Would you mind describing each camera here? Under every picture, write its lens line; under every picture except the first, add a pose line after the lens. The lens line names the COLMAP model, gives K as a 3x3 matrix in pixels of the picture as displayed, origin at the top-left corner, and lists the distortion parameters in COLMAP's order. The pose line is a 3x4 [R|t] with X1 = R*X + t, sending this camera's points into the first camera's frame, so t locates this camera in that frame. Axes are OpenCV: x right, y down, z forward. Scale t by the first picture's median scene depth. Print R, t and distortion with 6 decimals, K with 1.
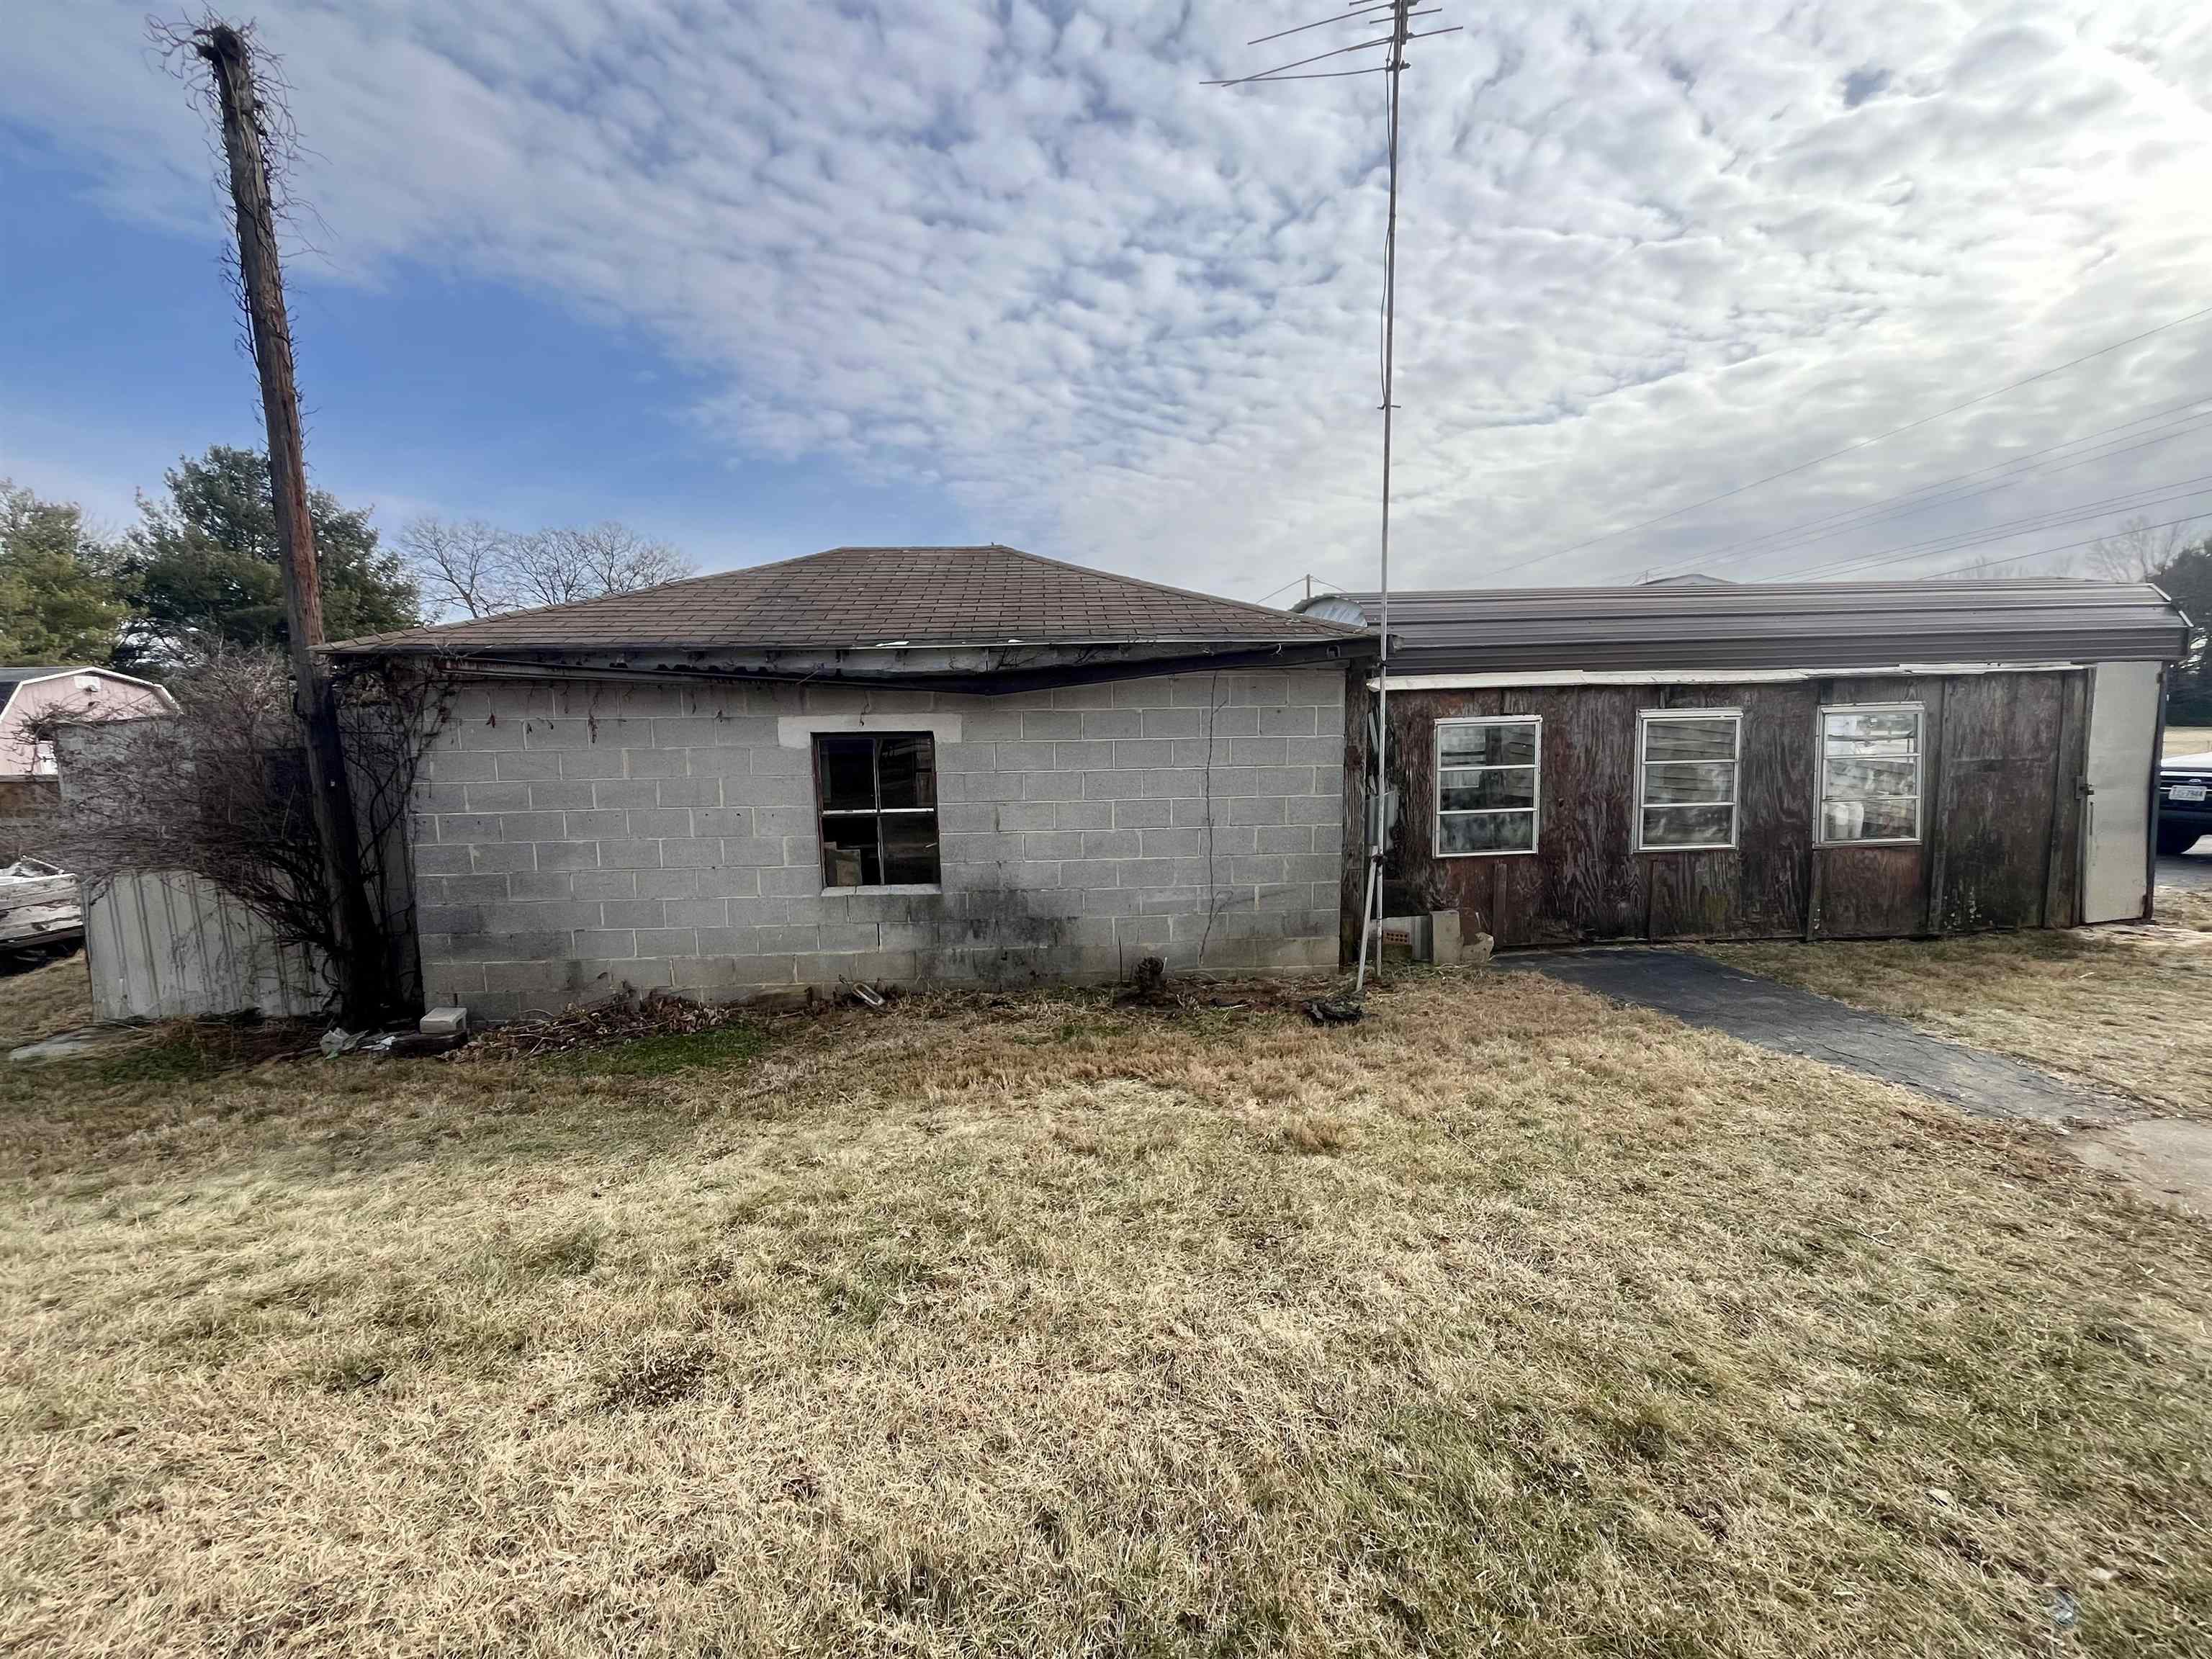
lens RADIAL K [[905.5, 0, 1113.0], [0, 905.5, 830.8], [0, 0, 1]] dist [-0.002118, -0.000446]
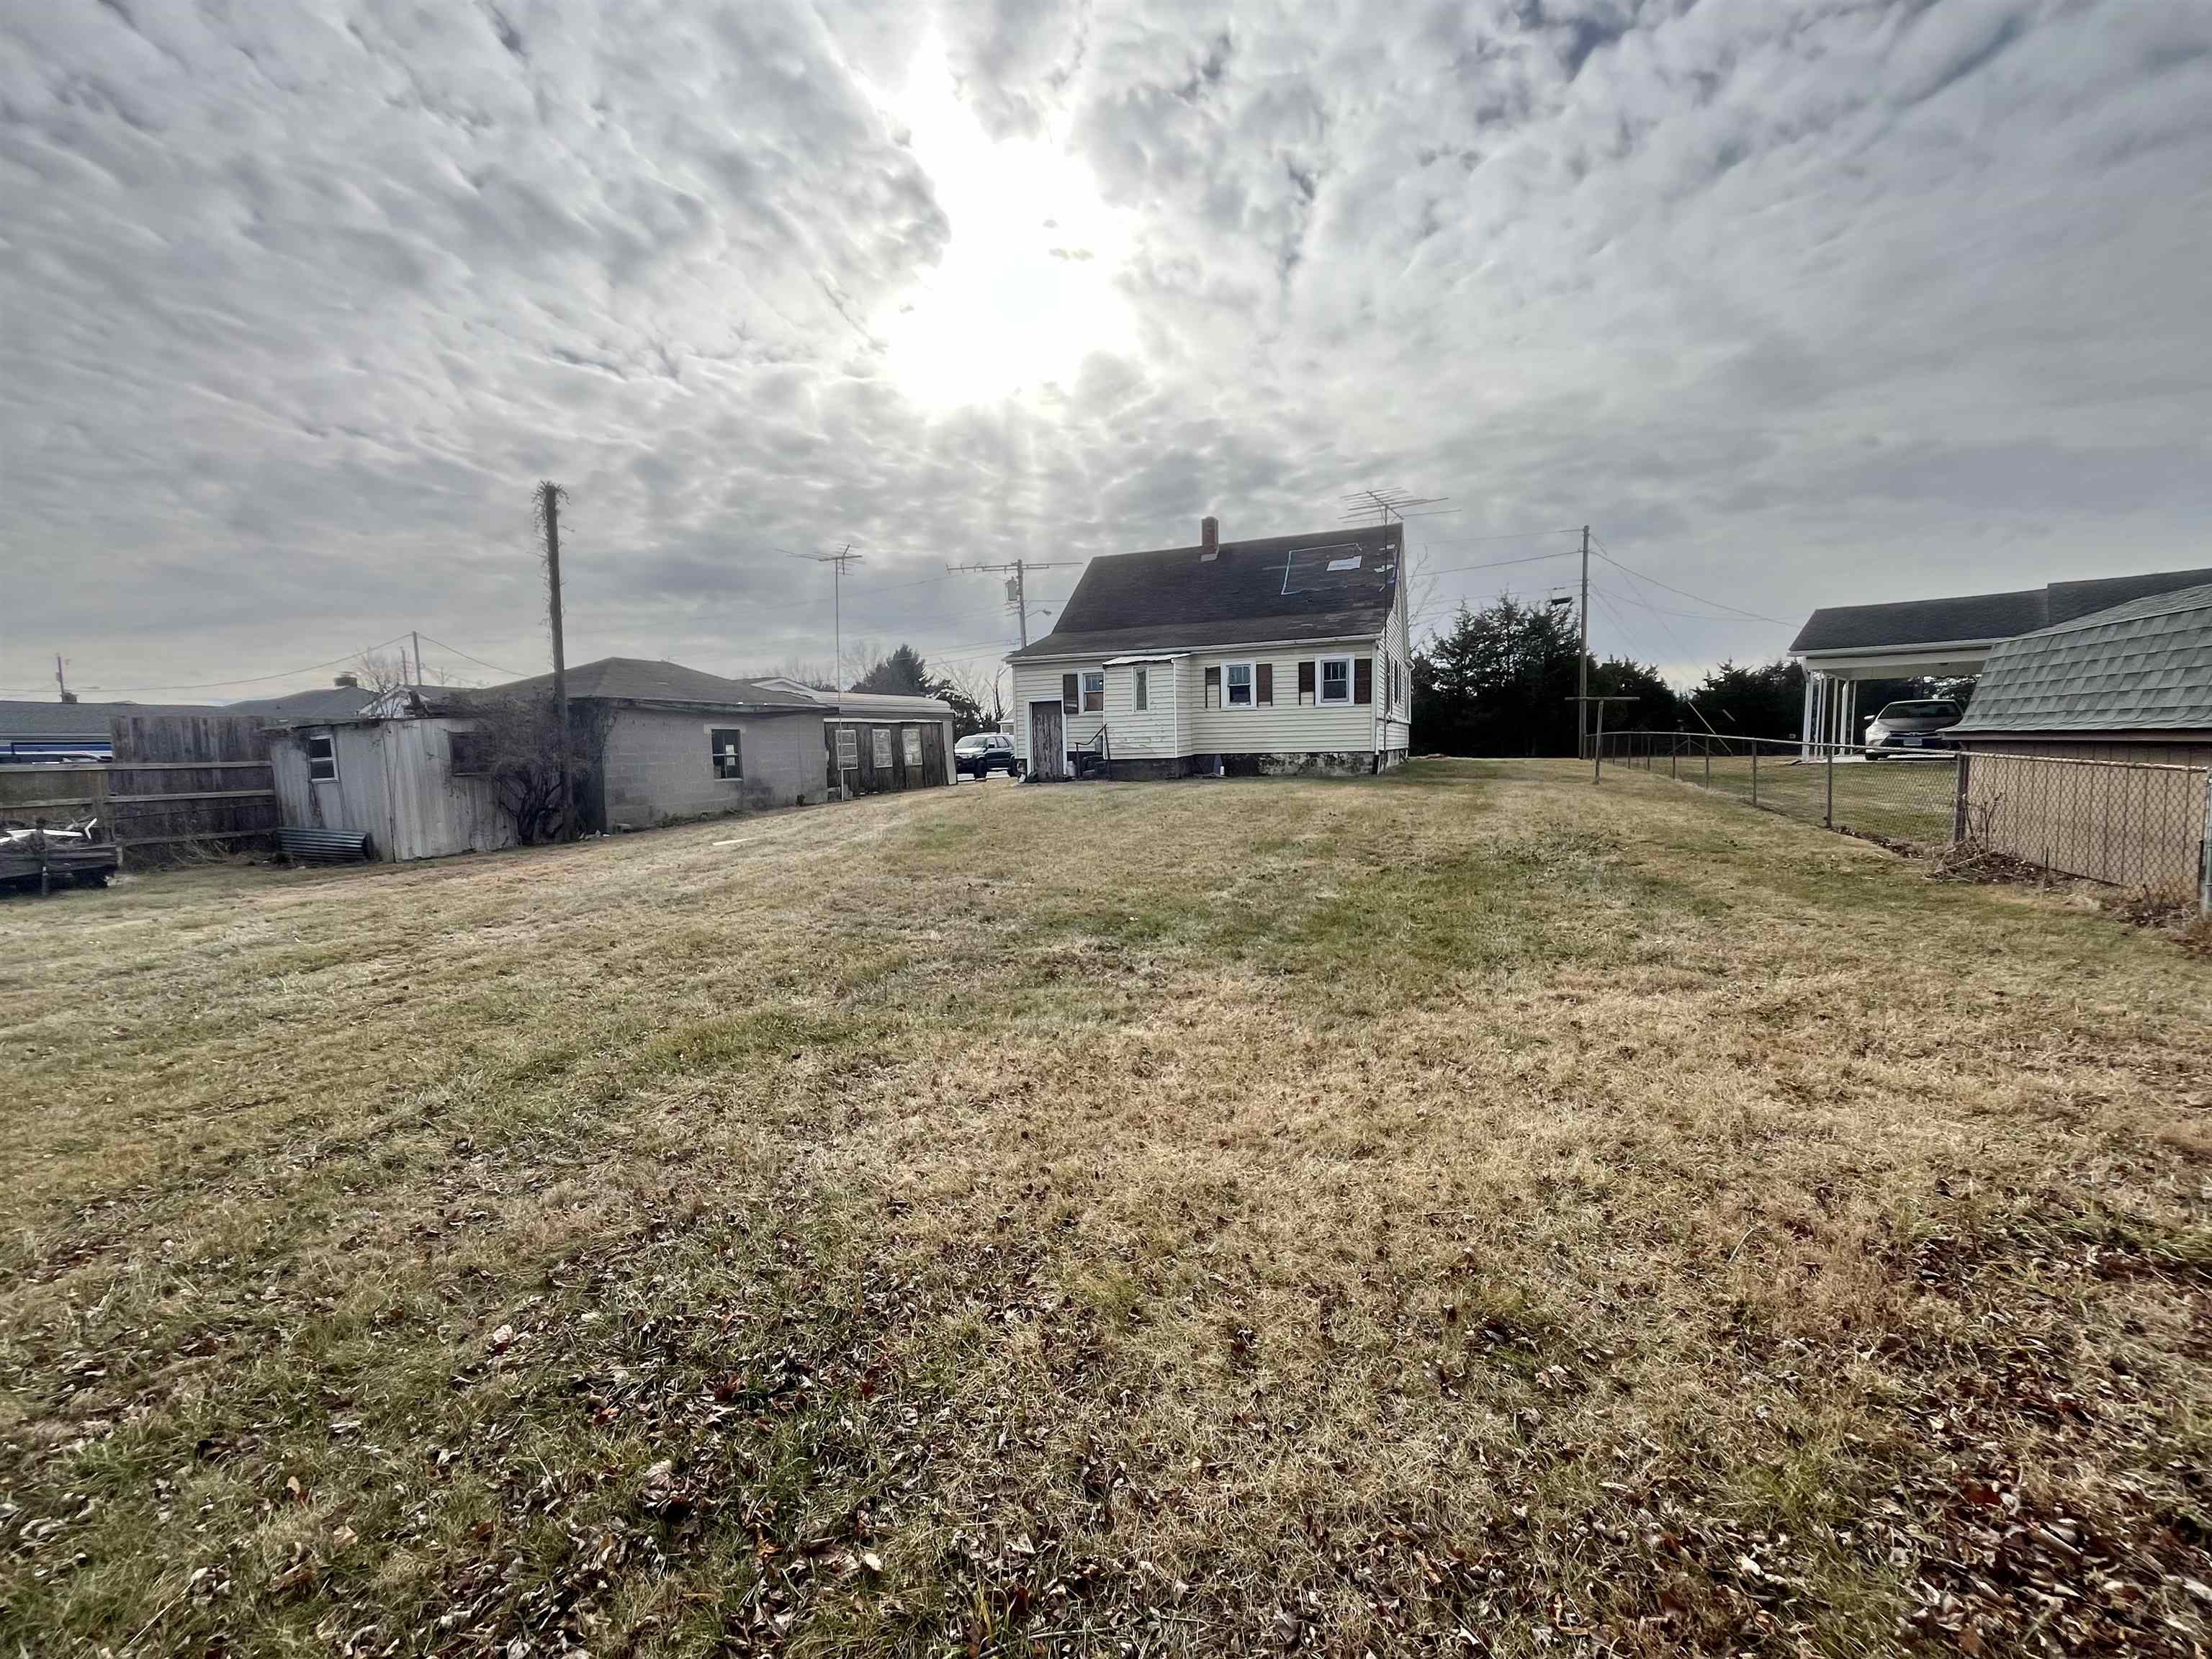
lens RADIAL K [[905.5, 0, 1075.4], [0, 905.5, 818.6], [0, 0, 1]] dist [-0.002118, -0.000446]
pose [[0.459008, -0.062734, 0.886214, -2.326712], [0.125834, 0.992038, 0.005050, 0.313860], [-0.879476, 0.109197, 0.463248, -1.406067]]
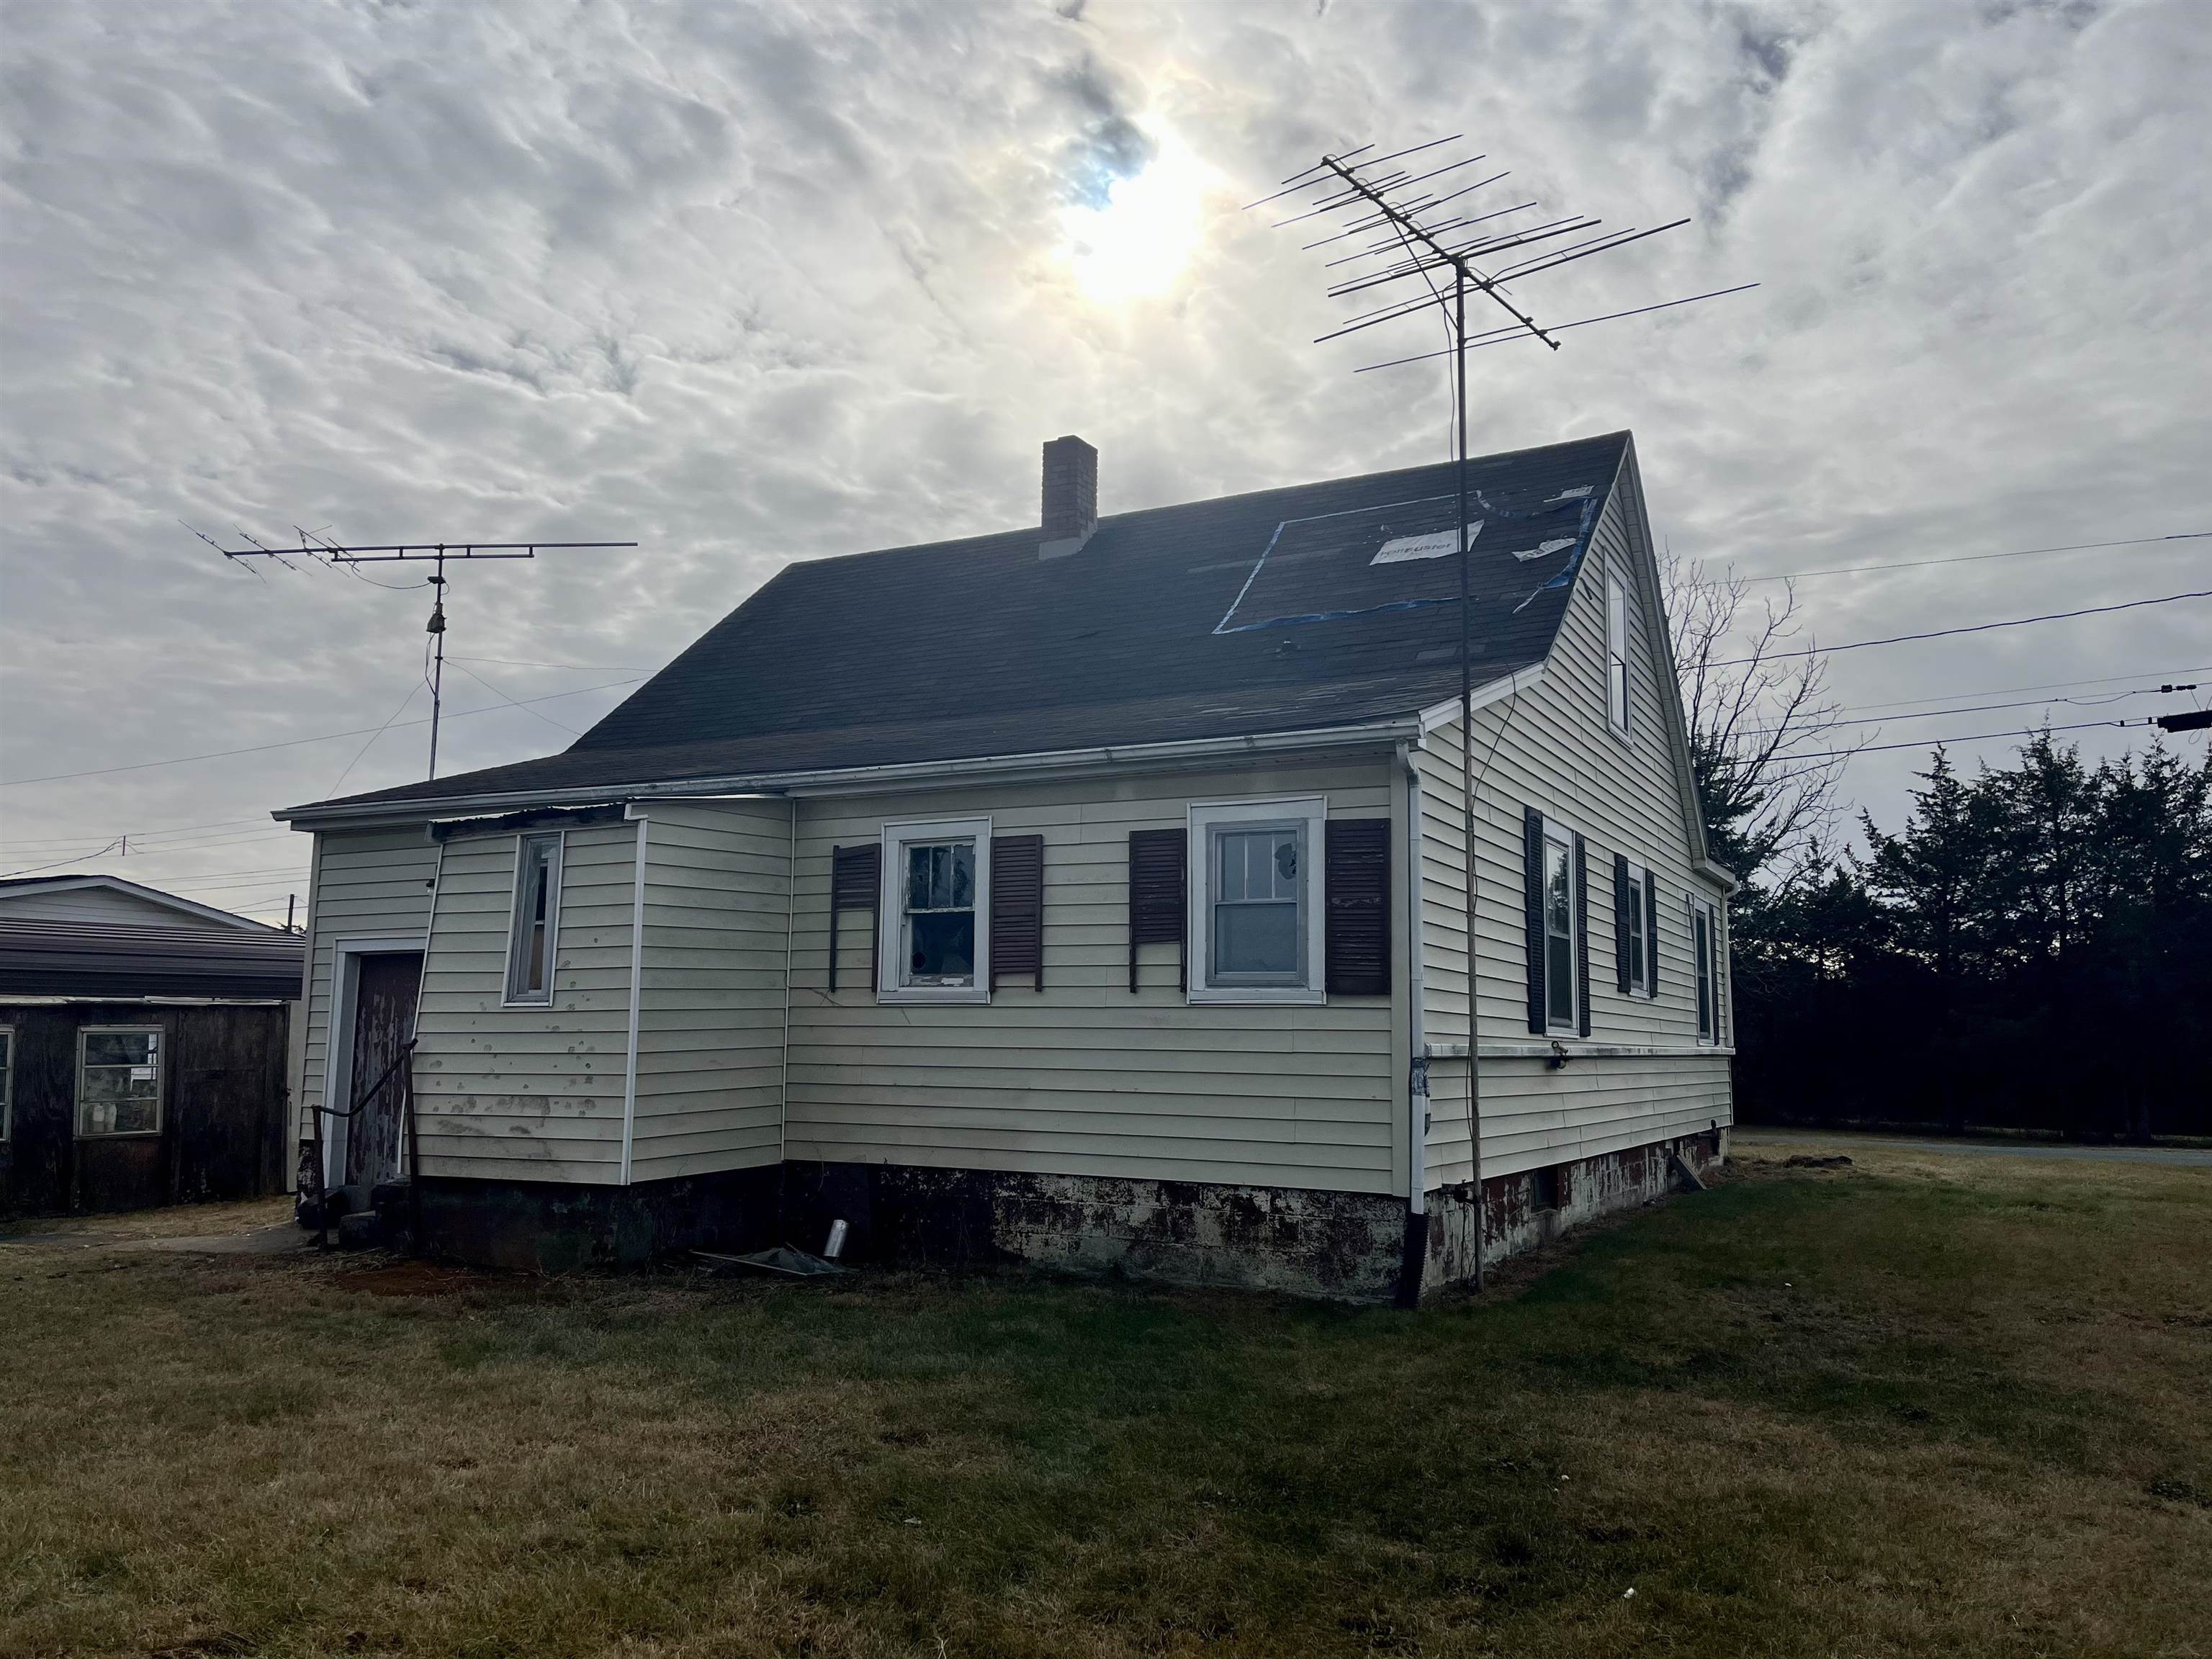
lens RADIAL K [[1684.8, 0, 1088.8], [0, 1684.8, 845.1], [0, 0, 1]] dist [0.076435, -0.094636]
pose [[0.531811, 0.122475, 0.837960, -0.501020], [0.084659, 0.976842, -0.196502, 0.203727], [-0.842621, 0.175443, 0.509126, -1.443164]]
